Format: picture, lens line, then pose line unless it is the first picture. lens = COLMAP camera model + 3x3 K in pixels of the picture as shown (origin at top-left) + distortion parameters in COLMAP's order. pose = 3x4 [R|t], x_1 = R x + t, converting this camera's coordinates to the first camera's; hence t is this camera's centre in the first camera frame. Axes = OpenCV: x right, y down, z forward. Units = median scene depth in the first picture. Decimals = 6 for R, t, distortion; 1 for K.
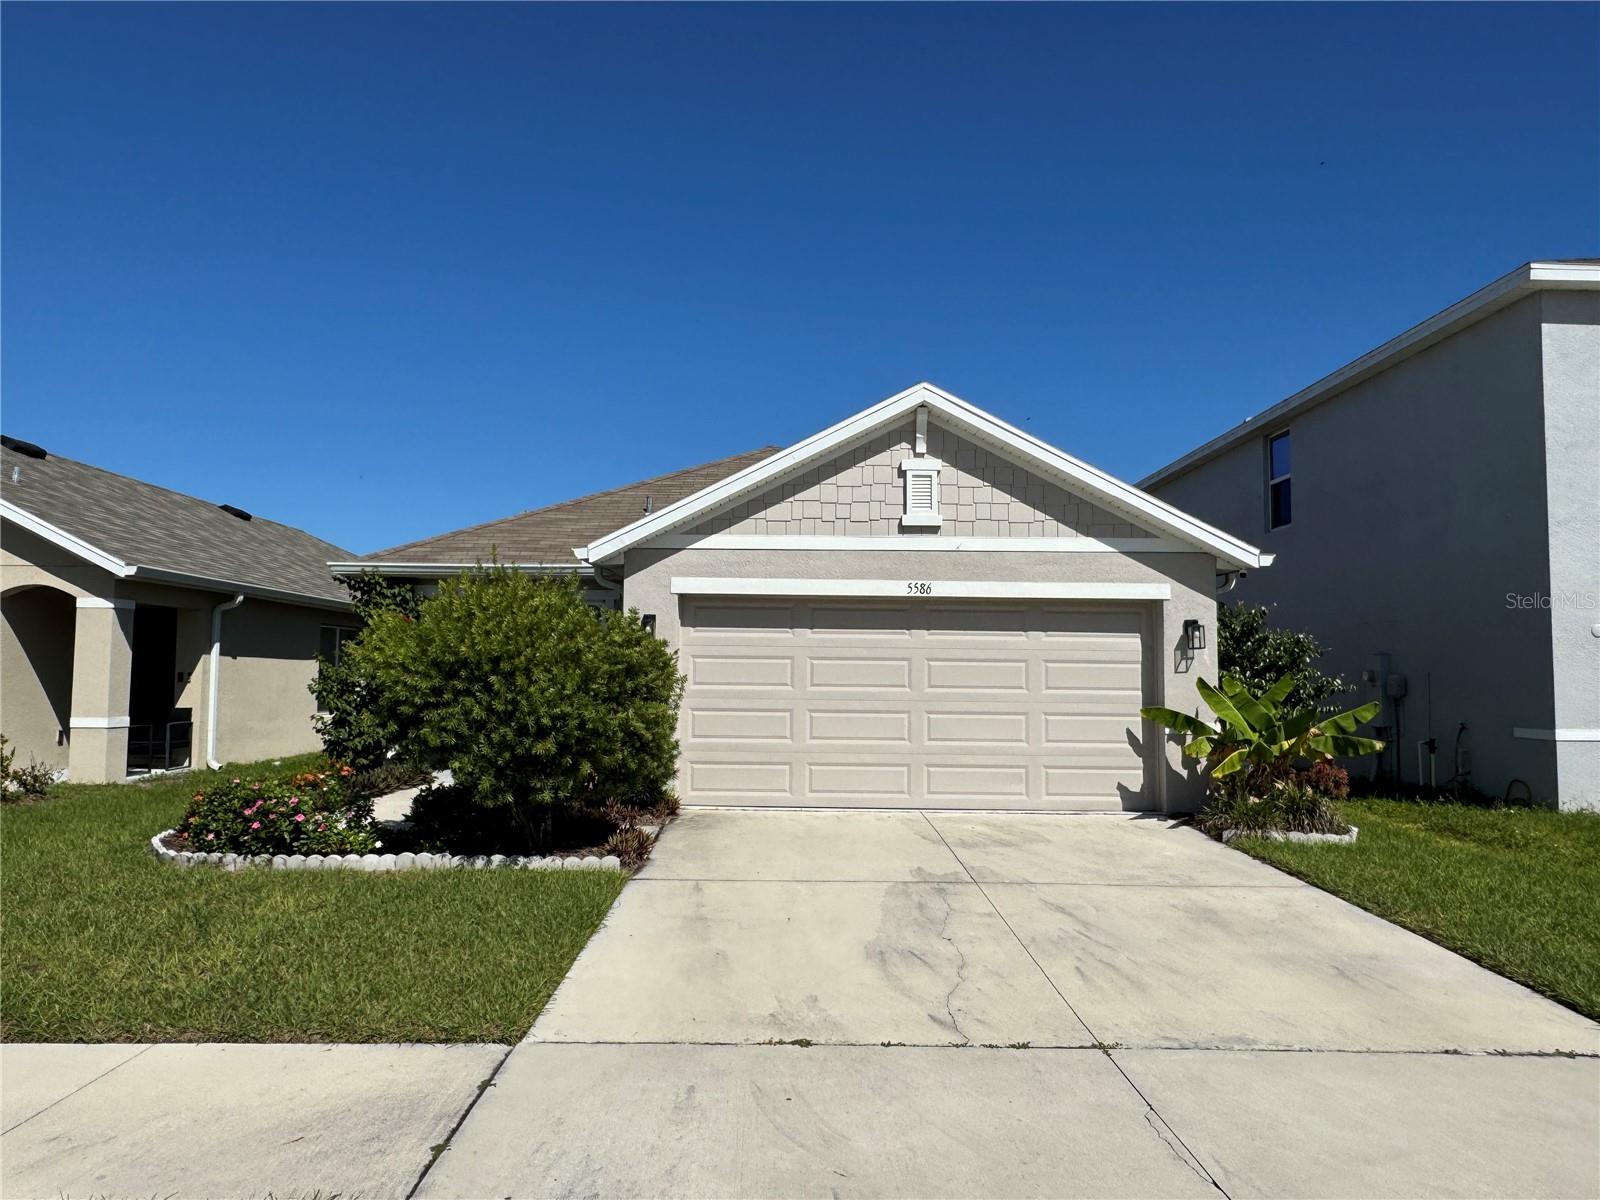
lens RADIAL K [[1133.8, 0, 809.6], [0, 1133.8, 603.7], [0, 0, 1]] dist [-0.017586, 0.015063]
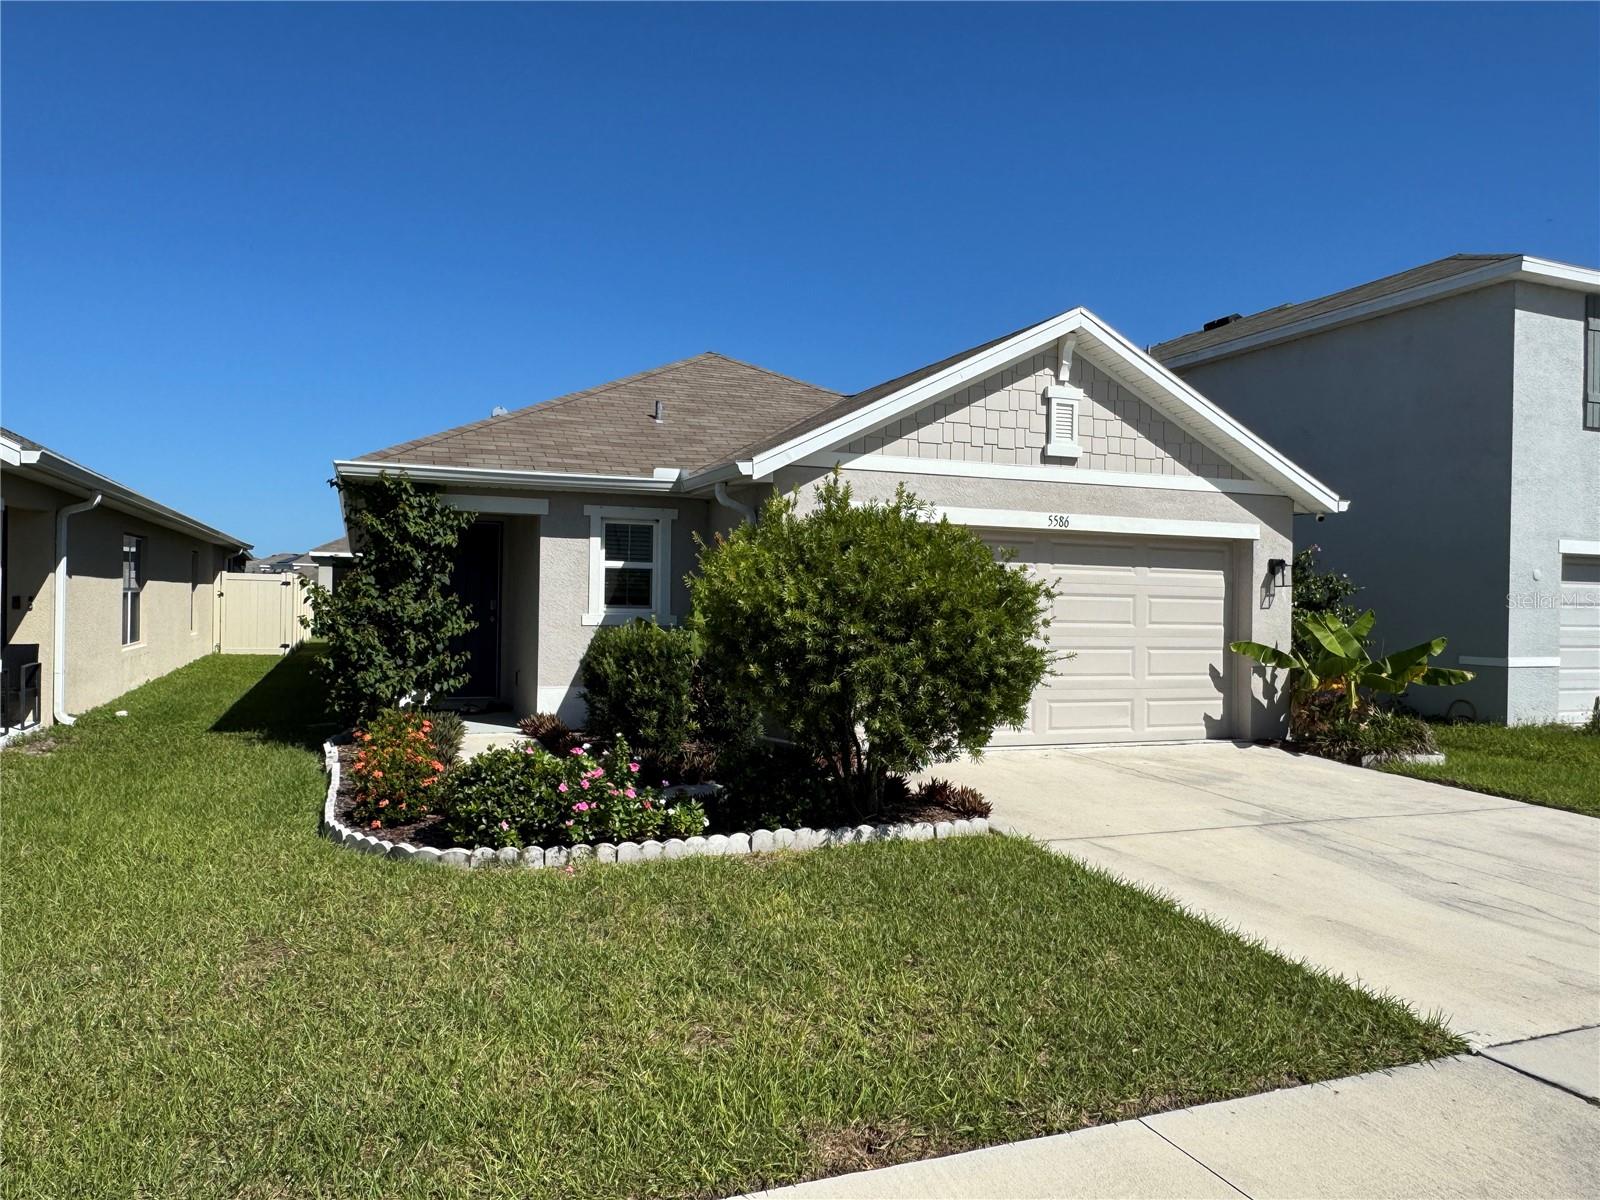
lens RADIAL K [[1133.8, 0, 799.0], [0, 1133.8, 601.4], [0, 0, 1]] dist [-0.017586, 0.015063]
pose [[0.931217, 0.006218, 0.364413, -0.463768], [-0.032307, 0.997327, 0.065540, -0.001237], [-0.363031, -0.072805, 0.928928, 0.171484]]
